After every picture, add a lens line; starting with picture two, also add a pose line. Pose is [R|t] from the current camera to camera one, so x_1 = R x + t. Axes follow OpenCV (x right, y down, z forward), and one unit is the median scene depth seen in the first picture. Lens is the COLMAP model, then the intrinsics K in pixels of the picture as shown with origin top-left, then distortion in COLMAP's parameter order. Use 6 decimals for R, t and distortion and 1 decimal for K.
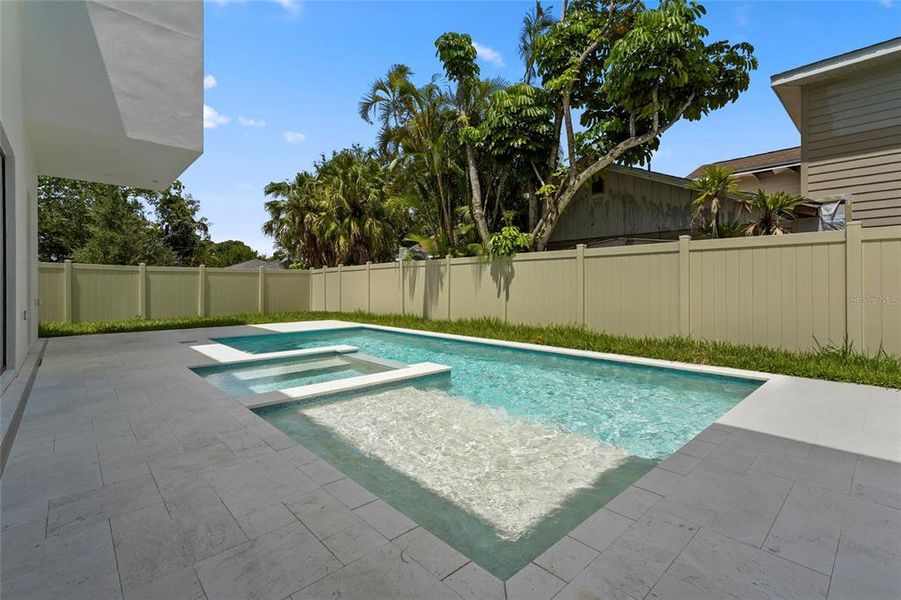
lens RADIAL K [[407.4, 0, 431.9], [0, 407.4, 284.0], [0, 0, 1]] dist [0.001220, 0.000256]
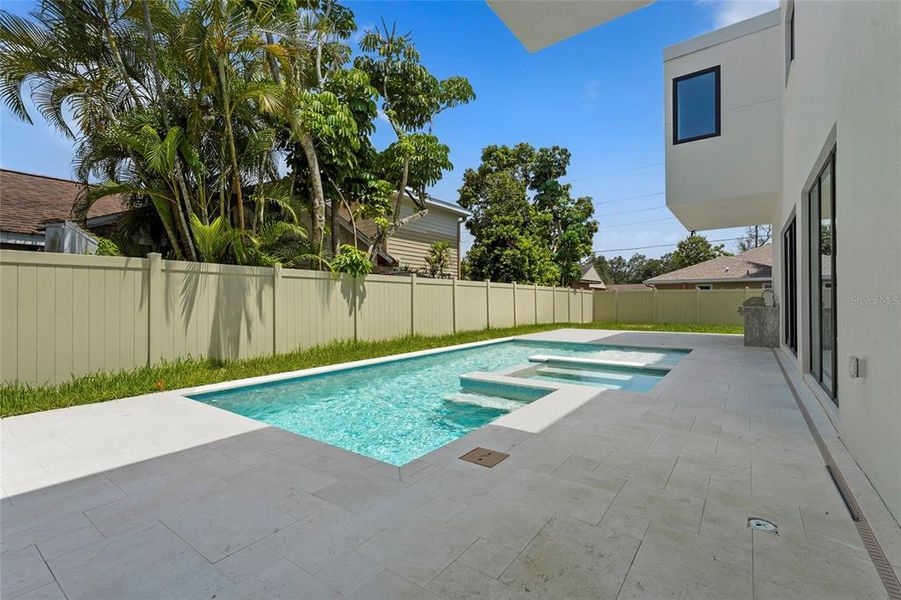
lens RADIAL K [[407.4, 0, 449.3], [0, 407.4, 300.2], [0, 0, 1]] dist [0.001220, 0.000256]
pose [[-0.193355, 0.019257, 0.980940, -0.785419], [-0.005121, 0.999774, -0.020636, 0.011483], [-0.981115, -0.009013, -0.193213, 0.907923]]
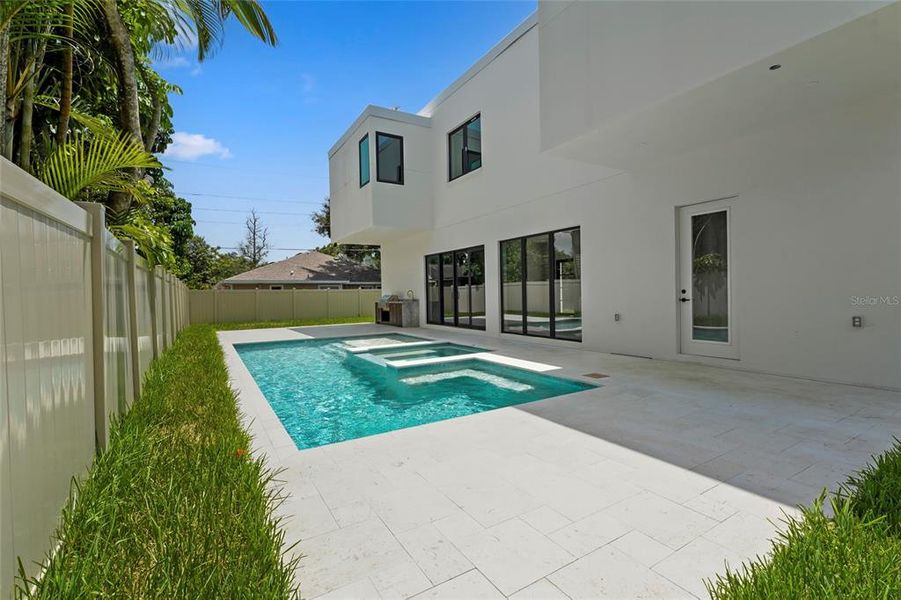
lens RADIAL K [[407.4, 0, 453.8], [0, 407.4, 305.2], [0, 0, 1]] dist [0.001220, 0.000256]
pose [[-0.982120, 0.029518, 0.185926, -0.393412], [0.032120, 0.999423, 0.011000, 0.004435], [-0.185494, 0.016776, -0.982502, 1.455551]]
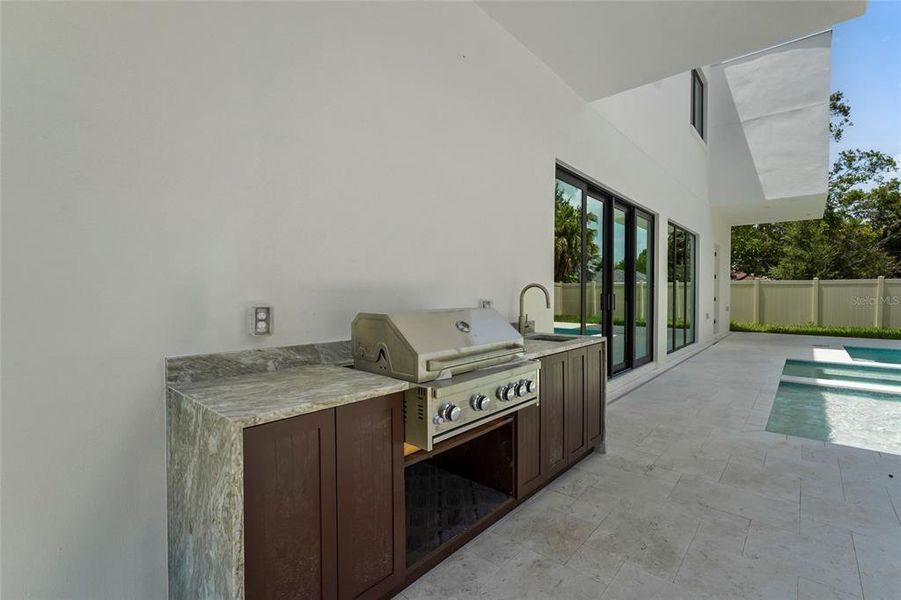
lens RADIAL K [[407.4, 0, 459.8], [0, 407.4, 295.1], [0, 0, 1]] dist [0.001220, 0.000256]
pose [[0.127841, 0.013991, -0.991696, 0.409692], [0.004694, 0.999881, 0.014711, -0.029613], [0.991784, -0.006535, 0.127760, -0.210831]]
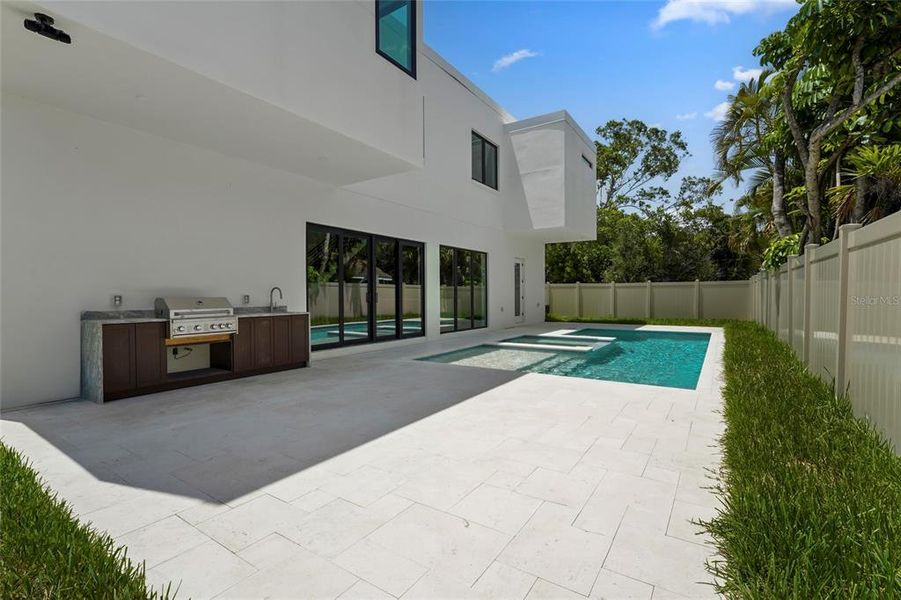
lens RADIAL K [[407.4, 0, 458.6], [0, 407.4, 303.7], [0, 0, 1]] dist [0.001220, 0.000256]
pose [[0.225191, 0.022732, -0.974049, 0.878112], [0.013636, 0.999556, 0.026480, -0.019095], [0.974219, -0.019245, 0.224781, 0.062633]]
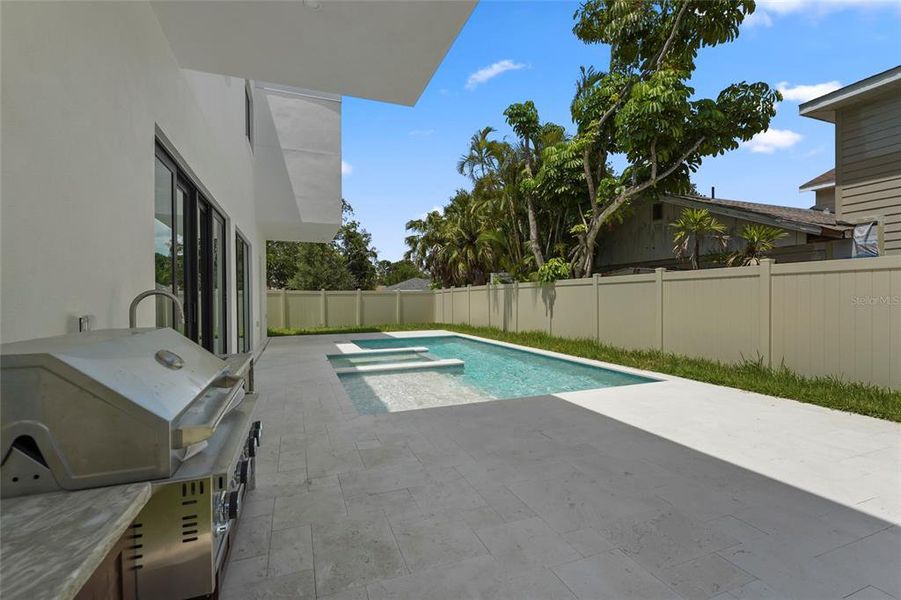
lens RADIAL K [[407.4, 0, 439.9], [0, 407.4, 300.1], [0, 0, 1]] dist [0.001220, 0.000256]
pose [[0.924371, -0.005897, -0.381450, 0.321164], [0.011099, 0.999873, 0.011439, -0.029449], [0.381334, -0.014807, 0.924319, -0.270575]]
